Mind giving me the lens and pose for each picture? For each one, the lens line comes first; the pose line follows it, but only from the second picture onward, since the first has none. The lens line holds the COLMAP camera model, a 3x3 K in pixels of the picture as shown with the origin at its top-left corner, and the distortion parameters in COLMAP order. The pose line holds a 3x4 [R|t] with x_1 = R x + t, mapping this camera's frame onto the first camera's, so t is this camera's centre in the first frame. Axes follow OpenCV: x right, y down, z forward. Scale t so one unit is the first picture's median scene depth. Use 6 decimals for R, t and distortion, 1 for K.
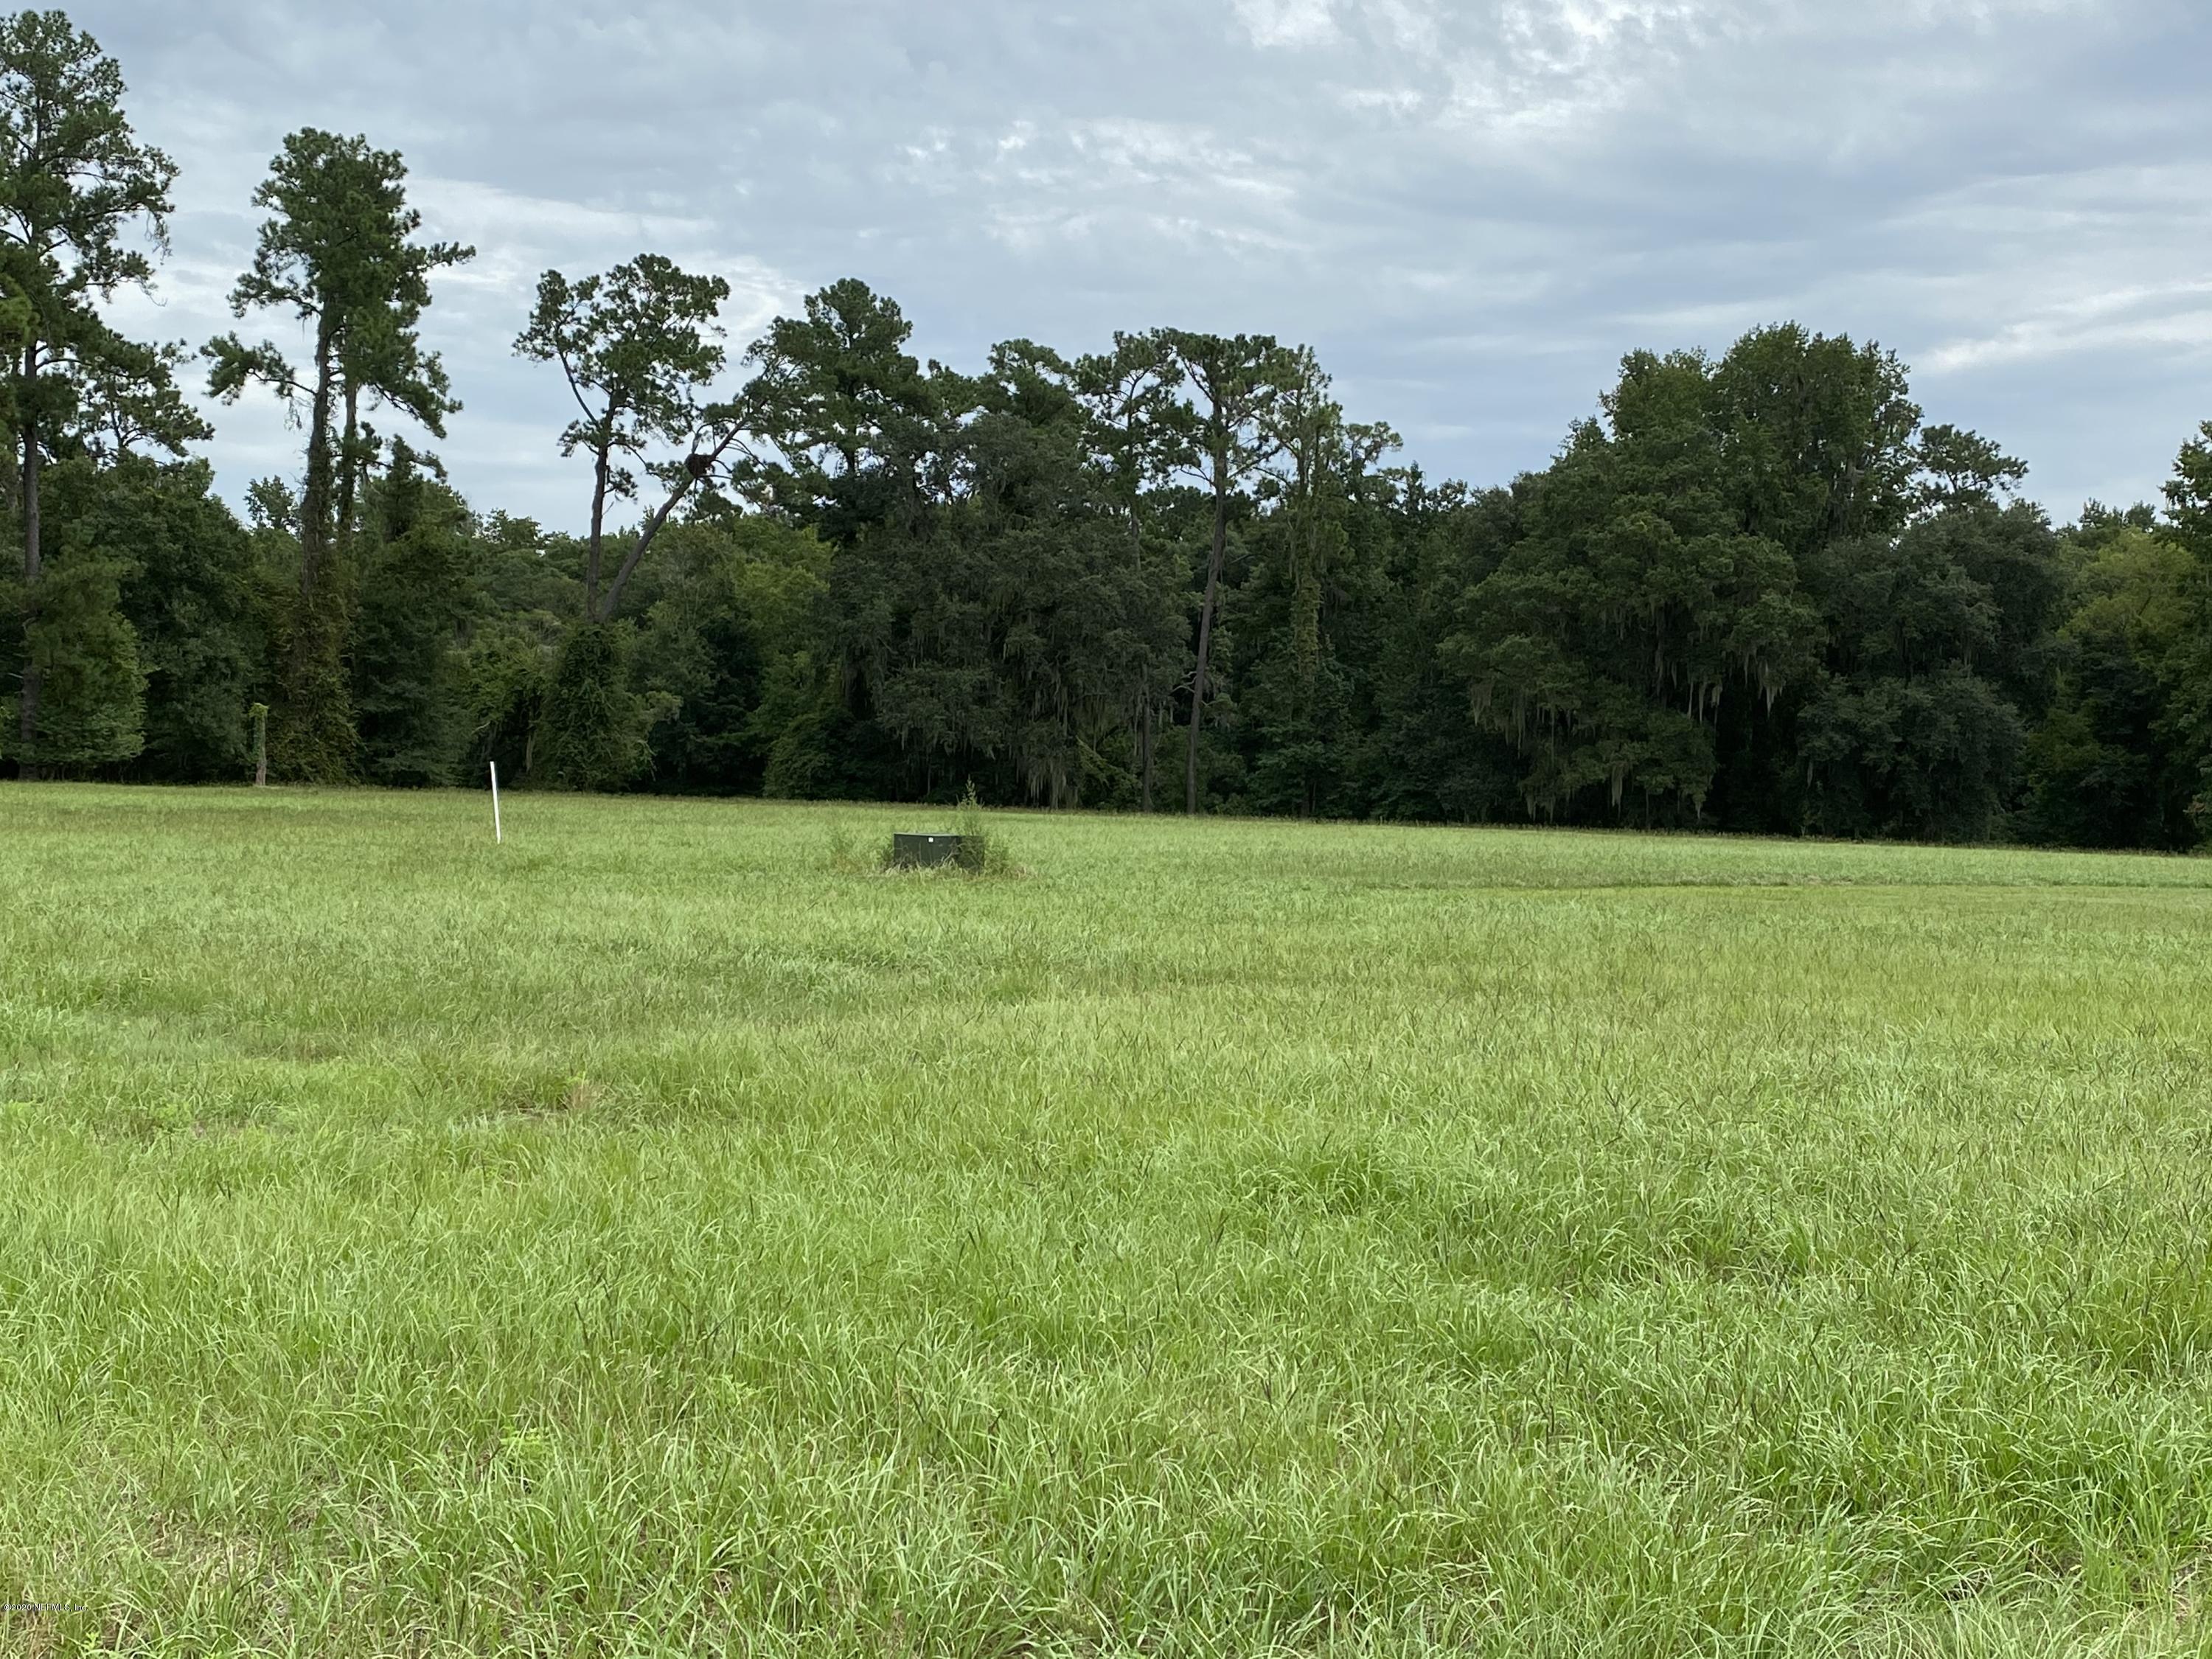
lens RADIAL K [[2657.1, 0, 1106.0], [0, 2657.1, 829.5], [0, 0, 1]] dist [0.185124, -0.591726]
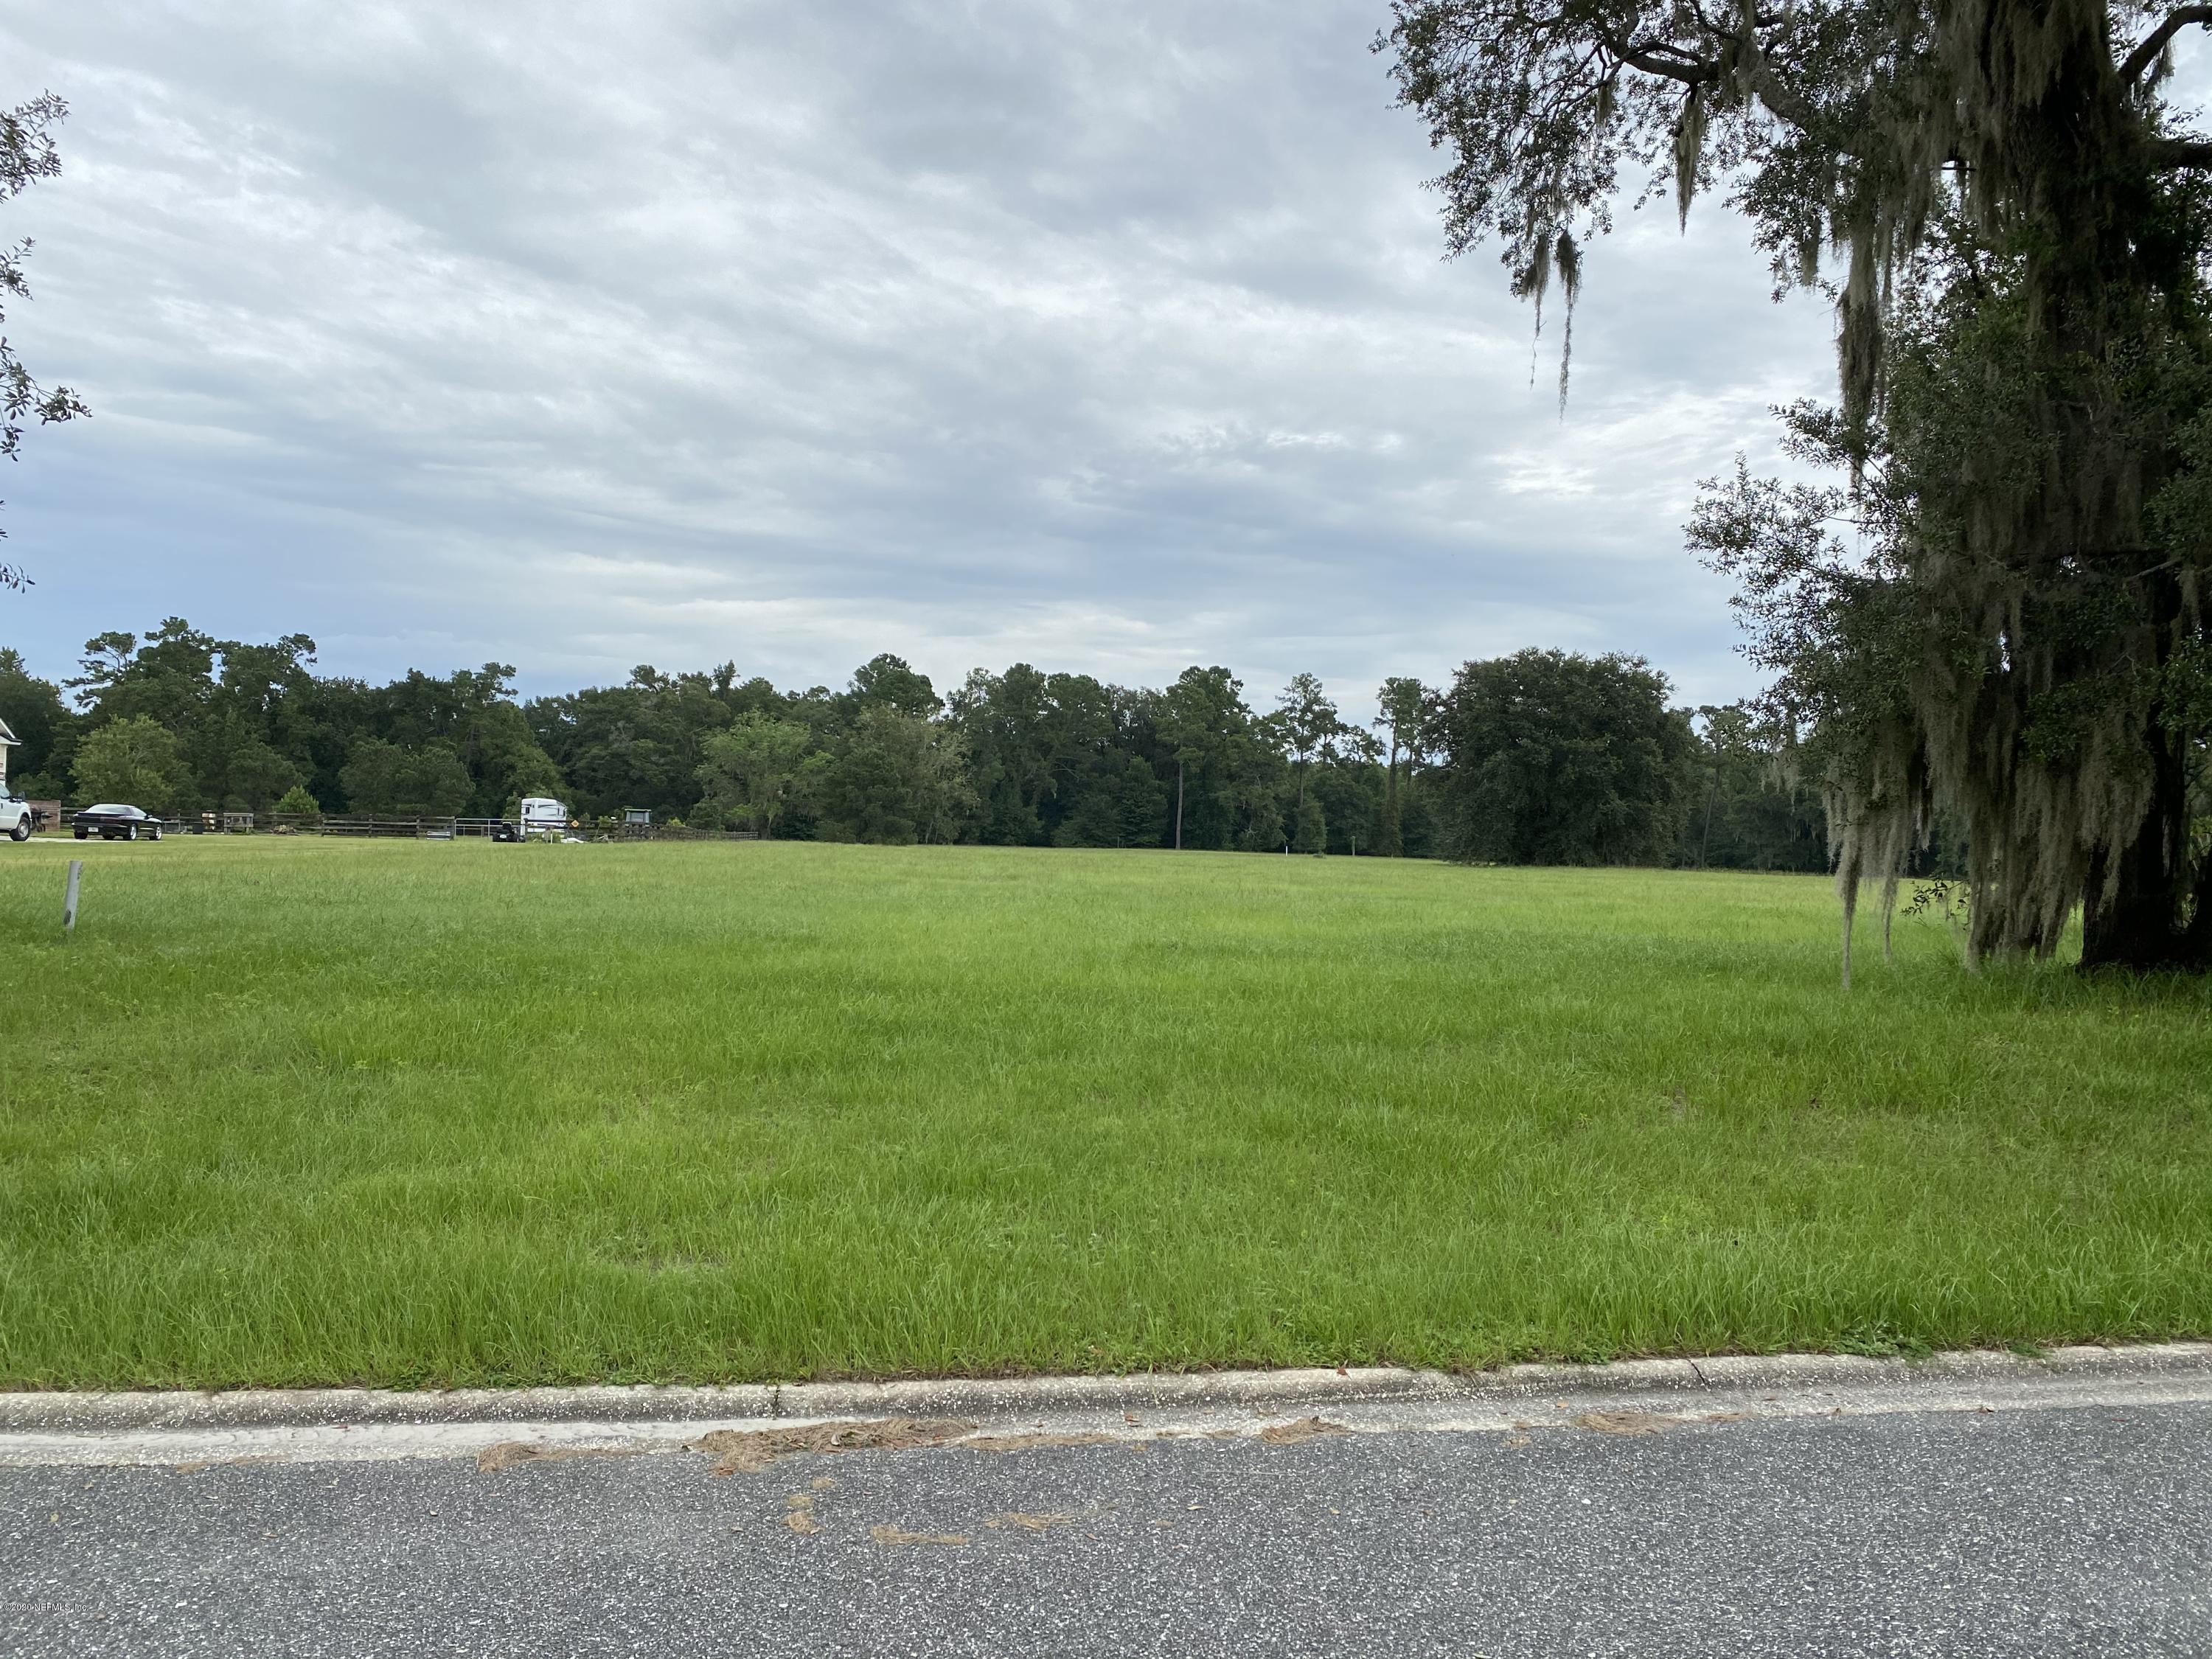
lens RADIAL K [[1680.7, 0, 1106.0], [0, 1680.7, 829.5], [0, 0, 1]] dist [0.000739, 0.000036]
pose [[0.815716, -0.014872, -0.578262, 0.643459], [-0.014384, 0.998839, -0.045979, 0.049811], [0.578274, 0.045823, 0.814554, -0.971737]]
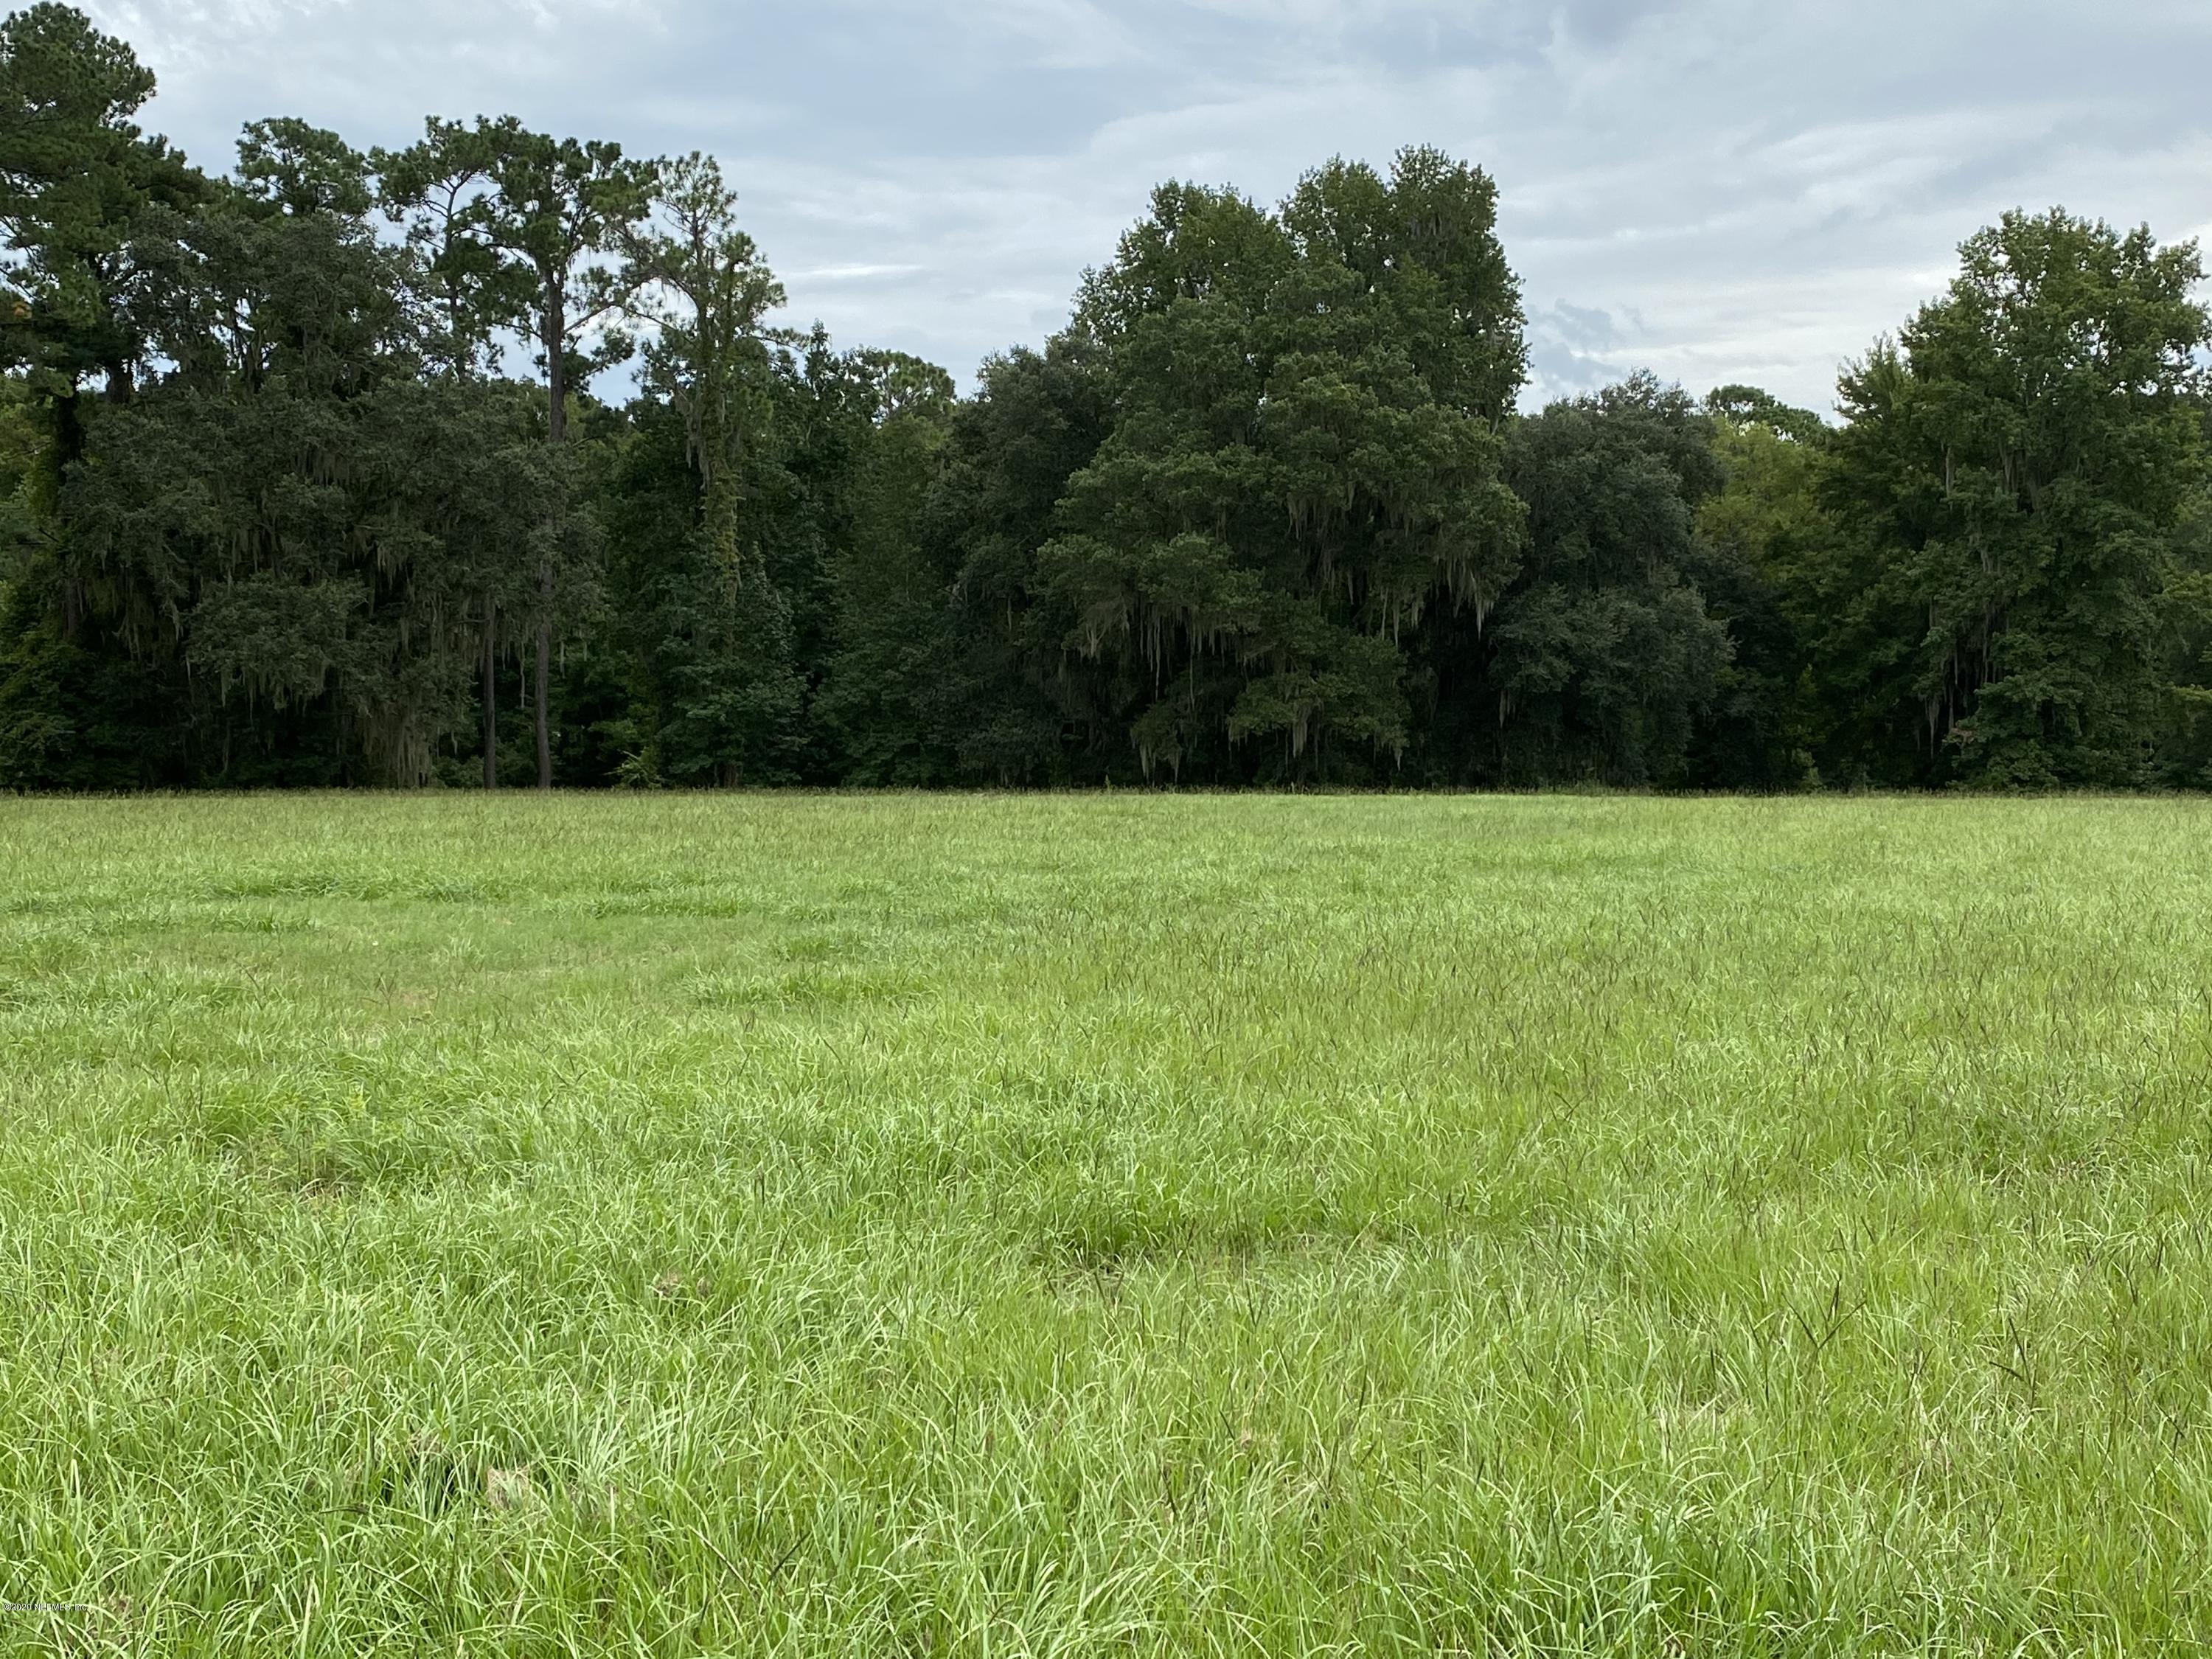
lens RADIAL K [[2685.0, 0, 1083.0], [0, 2685.0, 808.8], [0, 0, 1]] dist [0.190404, -0.599605]
pose [[0.895846, -0.041267, 0.442444, -0.190525], [0.035949, 0.999145, 0.020403, -0.010968], [-0.442908, -0.002372, 0.896564, 0.302503]]
